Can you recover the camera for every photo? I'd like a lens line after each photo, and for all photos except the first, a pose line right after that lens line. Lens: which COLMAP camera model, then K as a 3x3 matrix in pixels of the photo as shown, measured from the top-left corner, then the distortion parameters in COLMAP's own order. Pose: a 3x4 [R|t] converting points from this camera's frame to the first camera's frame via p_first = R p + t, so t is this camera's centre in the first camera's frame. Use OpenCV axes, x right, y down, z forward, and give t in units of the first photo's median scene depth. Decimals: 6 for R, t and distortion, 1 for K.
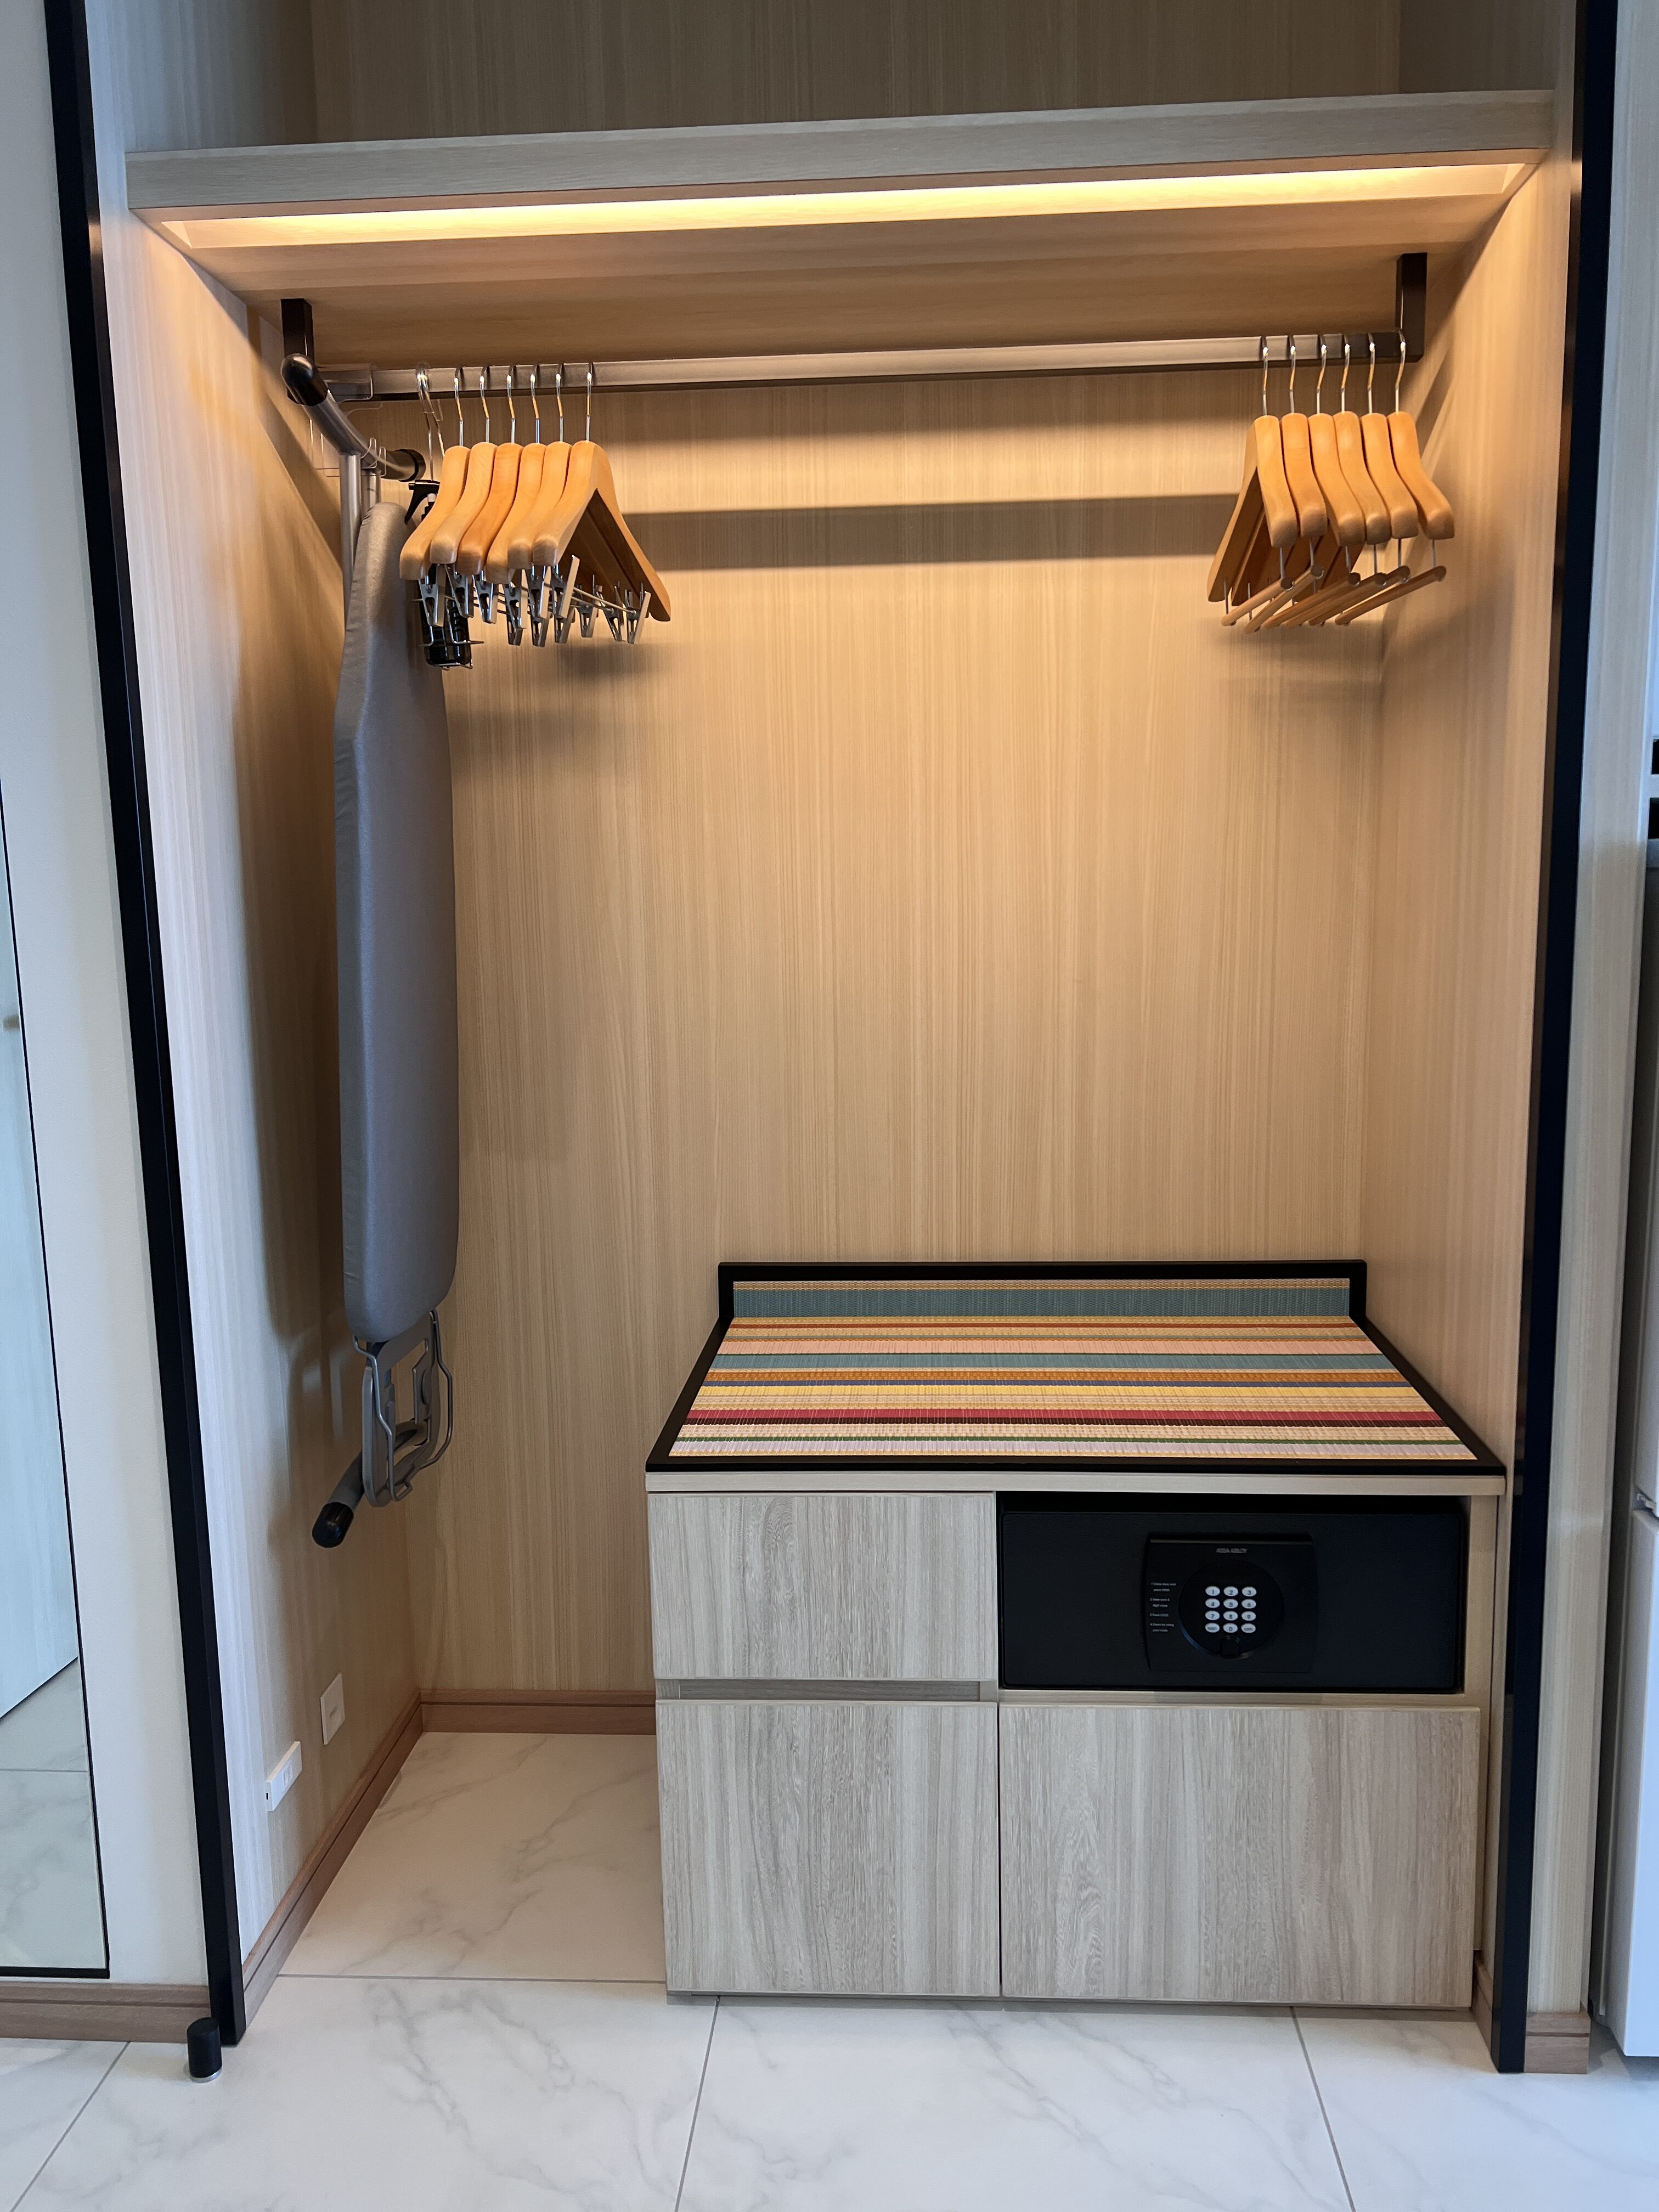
lens RADIAL K [[1668.8, 0, 836.7], [0, 1668.8, 1123.9], [0, 0, 1]] dist [0.041414, -0.052197]
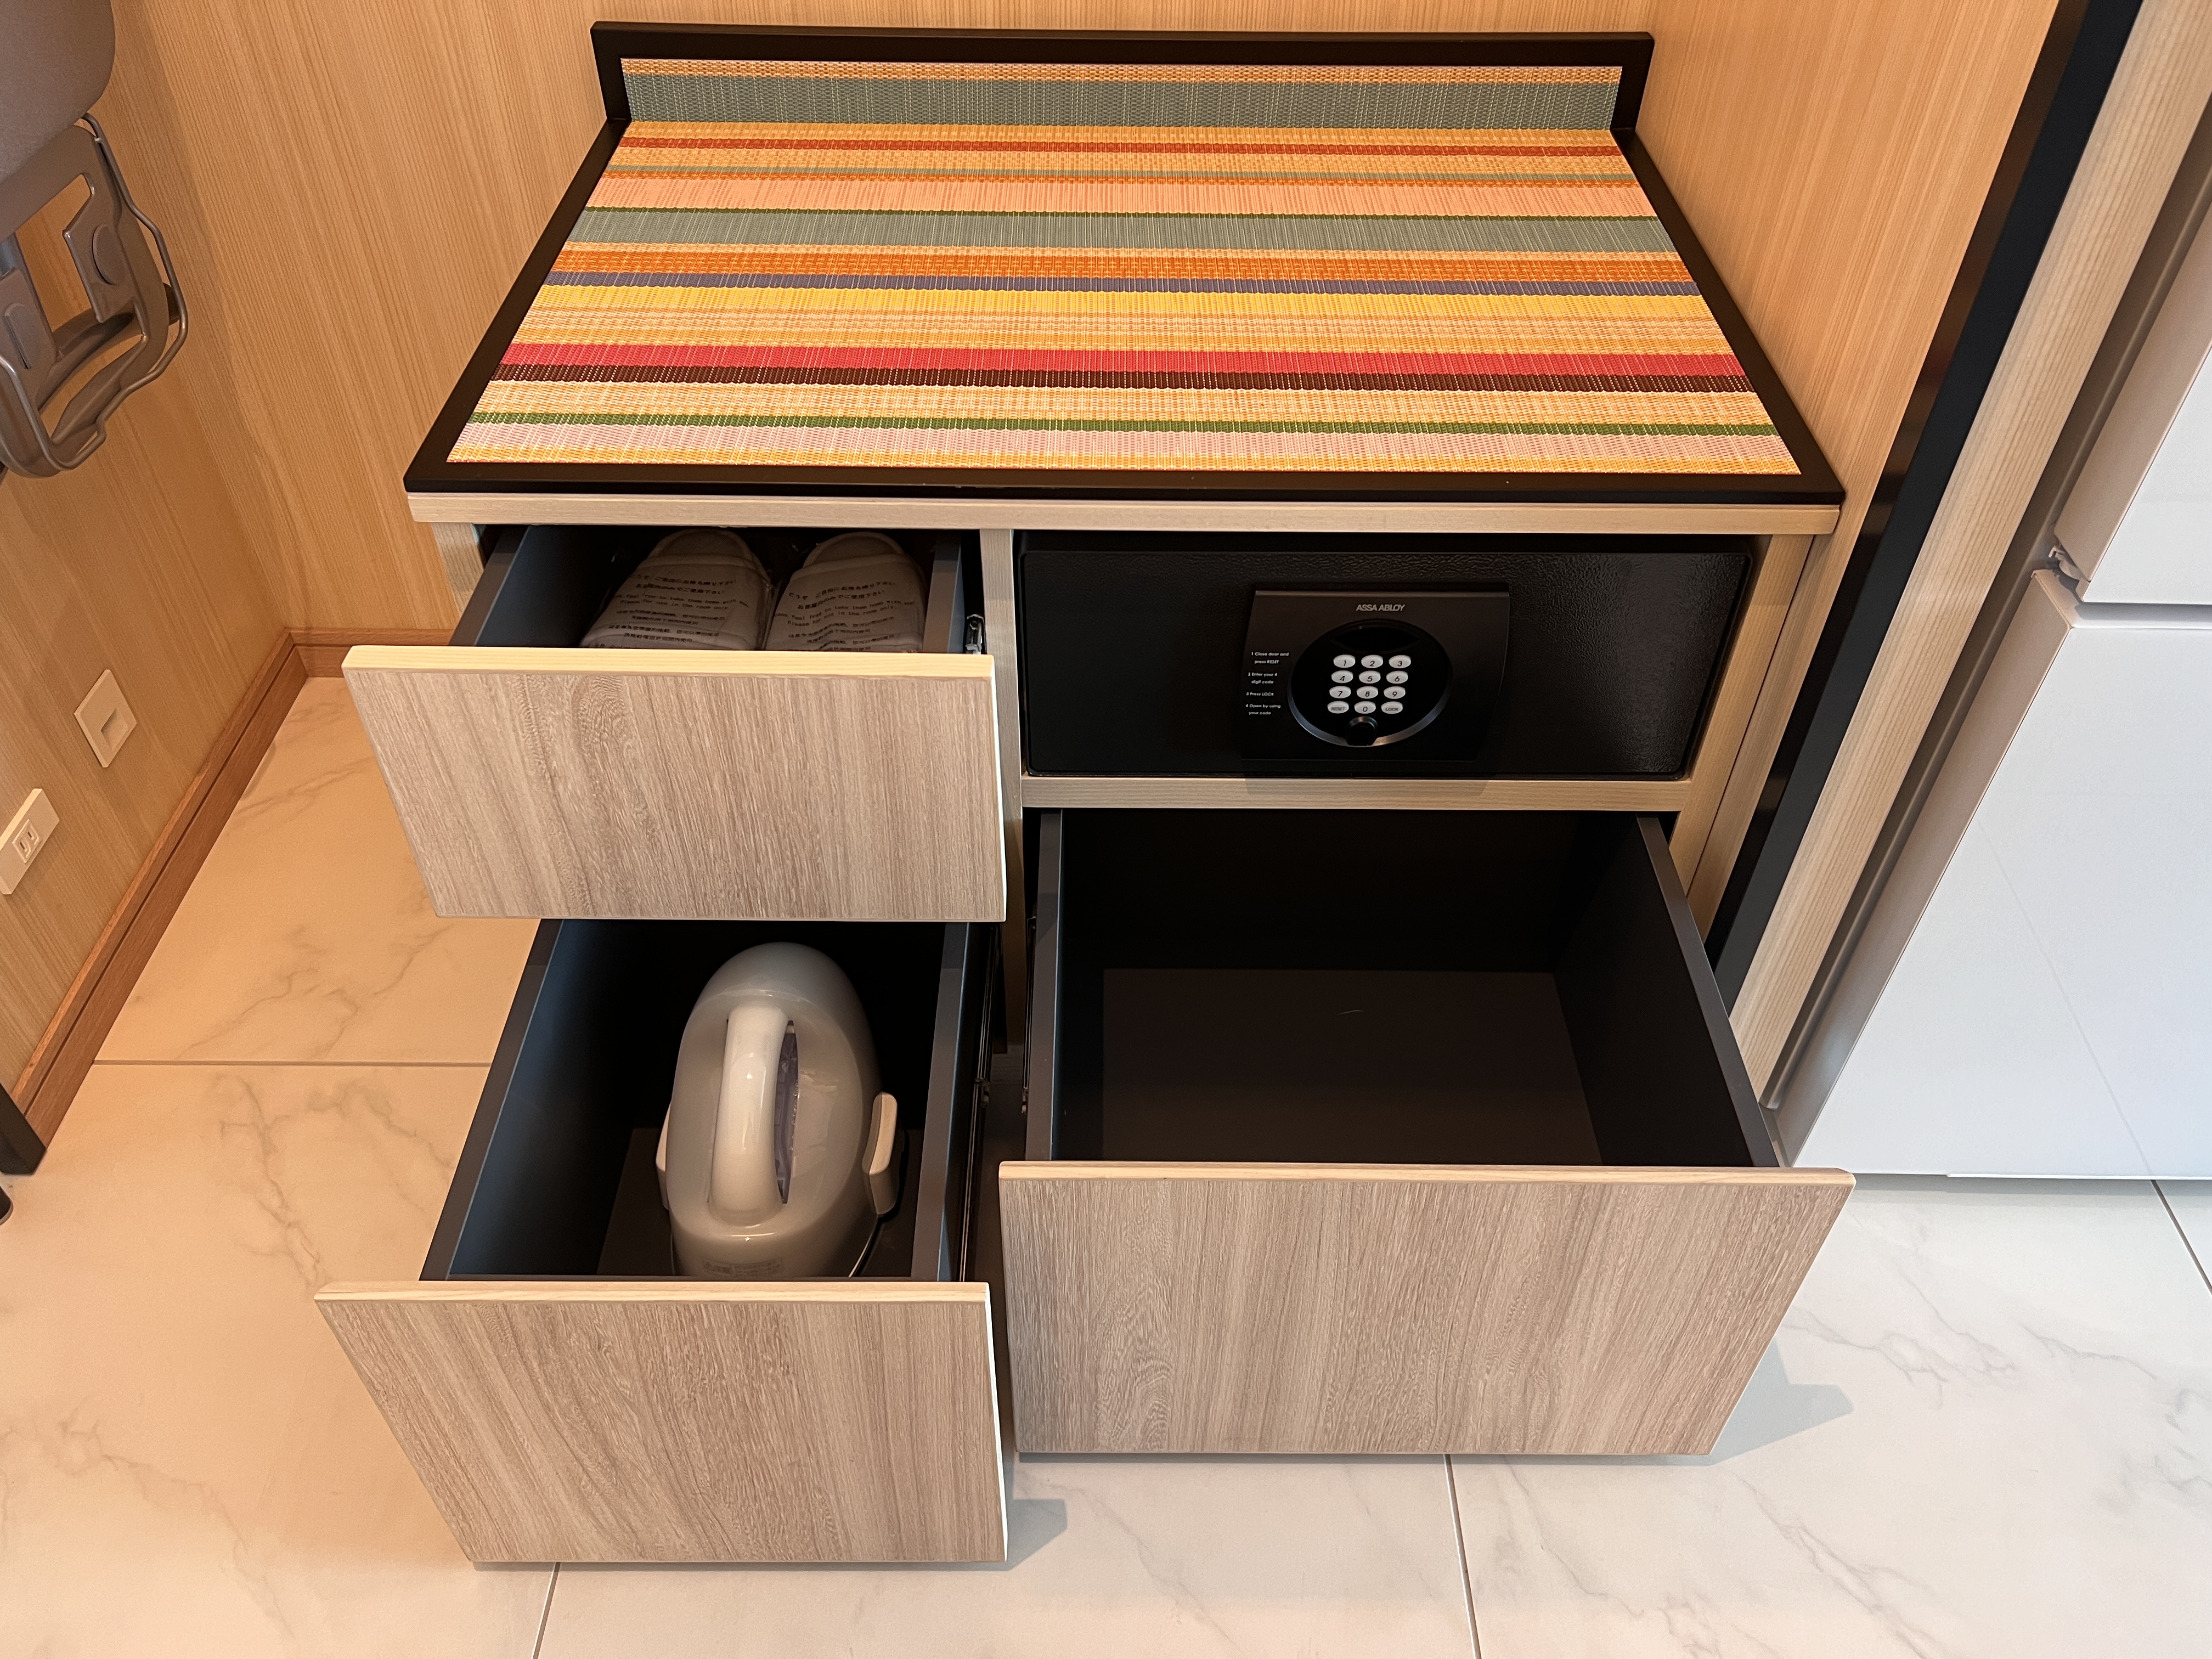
lens RADIAL K [[1668.8, 0, 1105.2], [0, 1668.8, 816.6], [0, 0, 1]] dist [0.041414, -0.052197]
pose [[0.997740, -0.017091, 0.064988, 0.078380], [-0.022780, 0.823820, 0.566394, -0.031786], [-0.063219, -0.566594, 0.821568, 0.389643]]
